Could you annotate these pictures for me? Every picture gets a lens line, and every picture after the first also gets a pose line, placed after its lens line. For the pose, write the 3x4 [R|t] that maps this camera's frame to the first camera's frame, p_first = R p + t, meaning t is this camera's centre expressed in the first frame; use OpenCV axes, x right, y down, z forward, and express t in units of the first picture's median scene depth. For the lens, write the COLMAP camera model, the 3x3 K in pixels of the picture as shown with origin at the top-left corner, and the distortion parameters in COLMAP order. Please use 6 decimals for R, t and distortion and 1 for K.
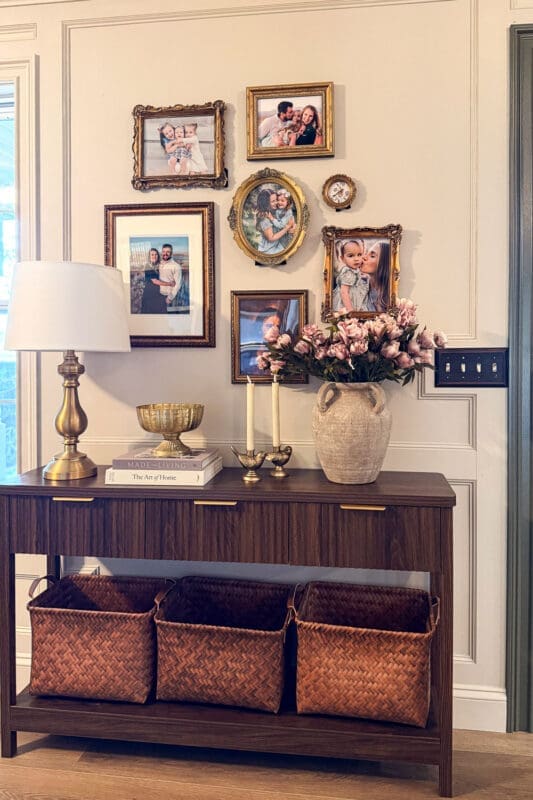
lens RADIAL K [[573.2, 0, 305.6], [0, 573.2, 362.7], [0, 0, 1]] dist [0.041445, -0.066837]
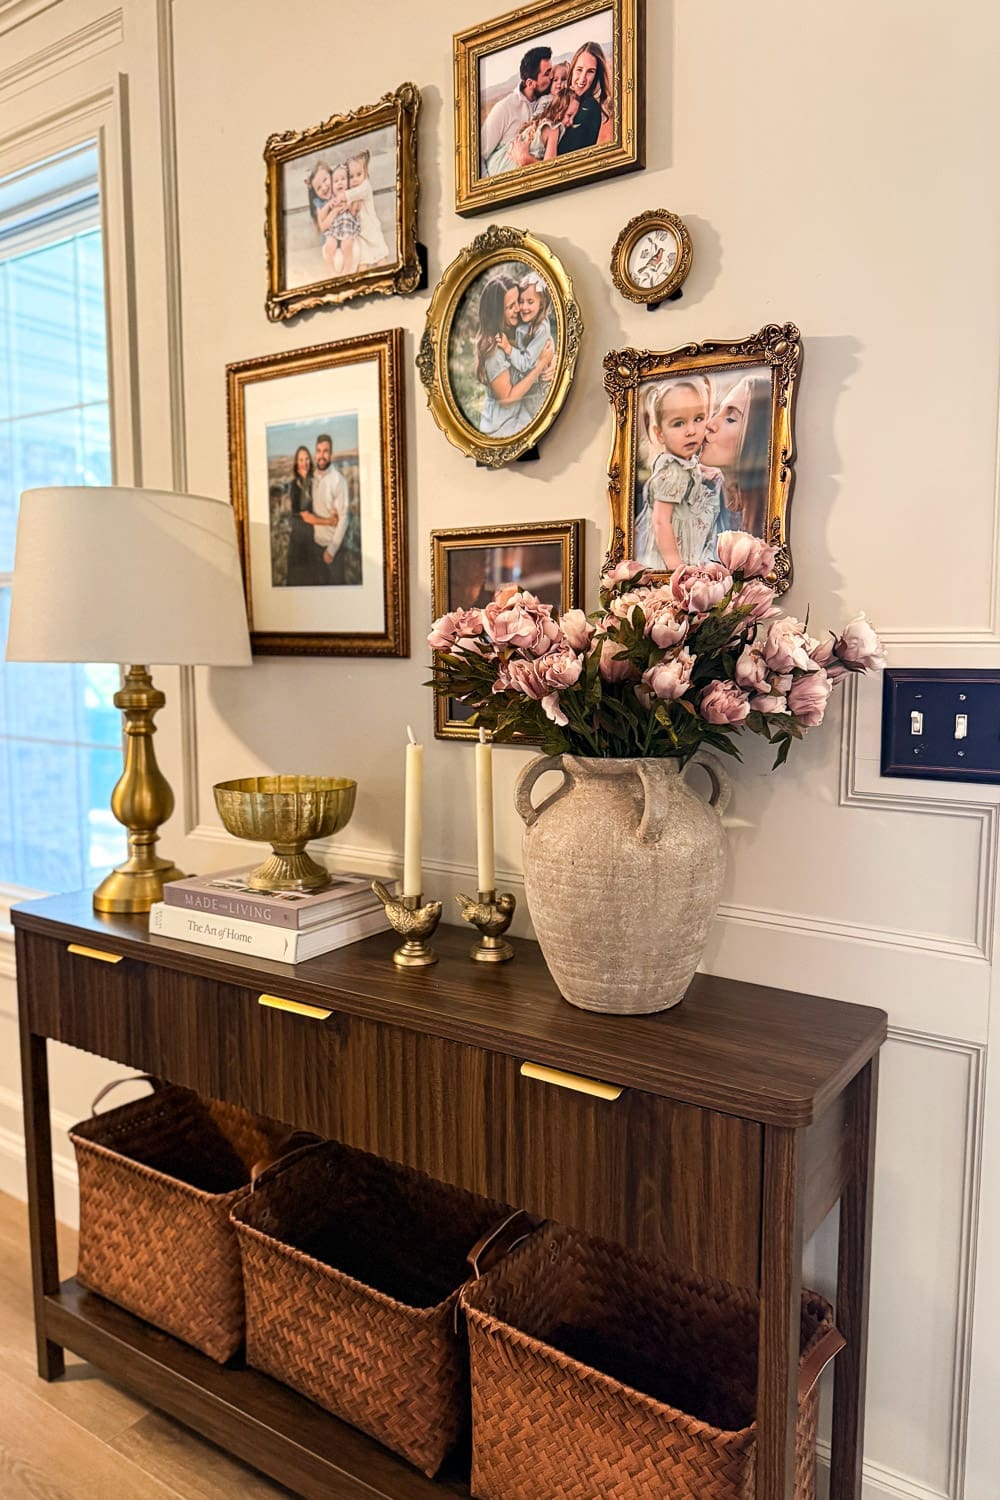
lens RADIAL K [[1074.7, 0, 533.9], [0, 1074.7, 756.3], [0, 0, 1]] dist [0.041445, -0.066837]
pose [[0.887227, 0.050811, -0.458526, 0.342743], [-0.009057, 0.995643, 0.092806, -0.030712], [0.461243, -0.078187, 0.883822, 0.300314]]
